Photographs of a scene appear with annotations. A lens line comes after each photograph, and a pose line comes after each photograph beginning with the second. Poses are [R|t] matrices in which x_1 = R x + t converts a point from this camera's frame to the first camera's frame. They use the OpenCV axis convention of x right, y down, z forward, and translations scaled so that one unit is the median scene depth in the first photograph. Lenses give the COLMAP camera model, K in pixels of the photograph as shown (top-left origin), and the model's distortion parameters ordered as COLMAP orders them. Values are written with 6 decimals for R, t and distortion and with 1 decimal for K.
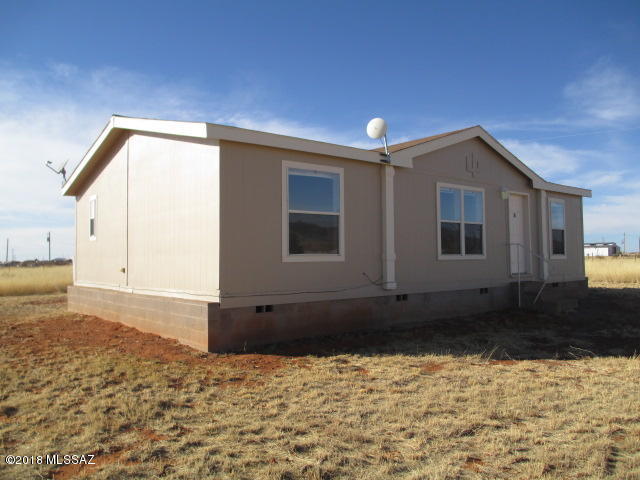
lens RADIAL K [[540.0, 0, 318.4], [0, 540.0, 241.1], [0, 0, 1]] dist [-0.051968, 0.013573]
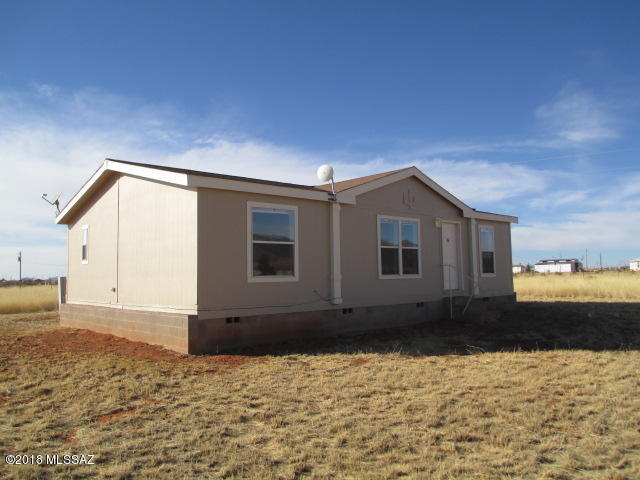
lens RADIAL K [[540.0, 0, 321.5], [0, 540.0, 244.5], [0, 0, 1]] dist [-0.051968, 0.013573]
pose [[0.998544, -0.003741, 0.053815, 0.034085], [0.005188, 0.999628, -0.026776, -0.013033], [-0.053694, 0.027016, 0.998192, -0.240007]]
